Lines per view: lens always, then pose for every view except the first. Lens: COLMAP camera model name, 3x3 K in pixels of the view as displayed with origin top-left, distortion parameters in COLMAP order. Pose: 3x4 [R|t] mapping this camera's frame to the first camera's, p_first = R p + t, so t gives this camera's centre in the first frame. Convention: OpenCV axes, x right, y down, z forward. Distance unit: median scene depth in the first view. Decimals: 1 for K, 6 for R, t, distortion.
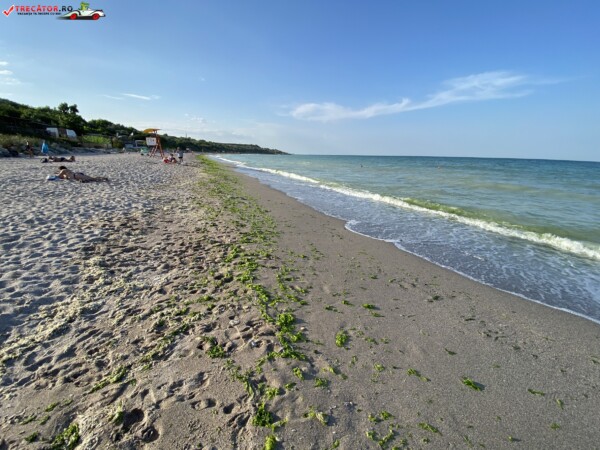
lens RADIAL K [[246.5, 0, 300.0], [0, 246.5, 225.0], [0, 0, 1]] dist [0.024621, -0.023430]
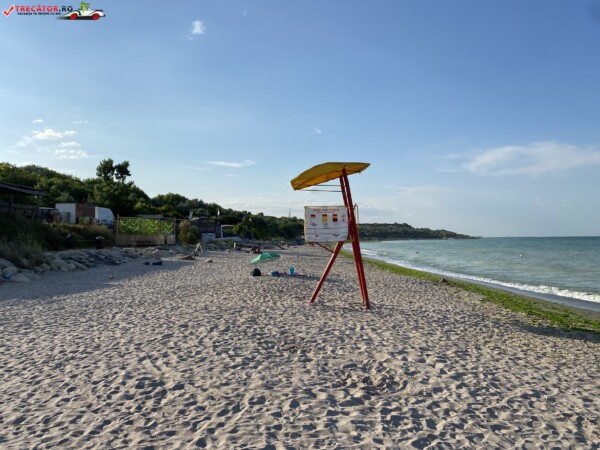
lens RADIAL K [[448.6, 0, 300.0], [0, 448.6, 225.0], [0, 0, 1]] dist [0.003523, -0.004116]
pose [[0.931552, -0.038586, -0.361555, -0.063535], [-0.074377, 0.953107, -0.293351, -0.030225], [0.355920, 0.300163, 0.884999, 0.088039]]
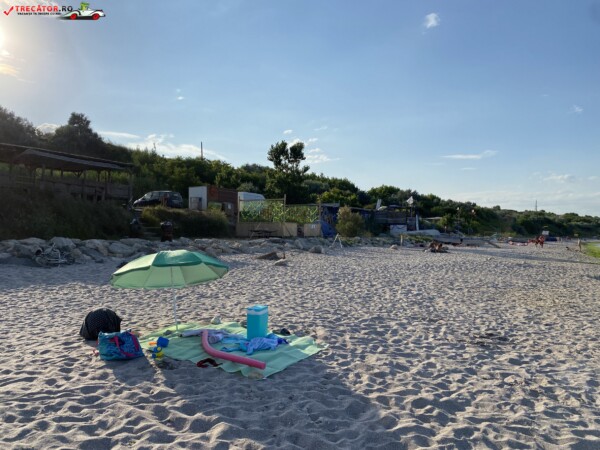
lens RADIAL K [[448.6, 0, 300.0], [0, 448.6, 225.0], [0, 0, 1]] dist [0.003523, -0.004116]
pose [[0.631520, -0.042239, -0.774208, -0.074278], [-0.200450, 0.955676, -0.215647, -0.043681], [0.749000, 0.291375, 0.595062, 0.141340]]
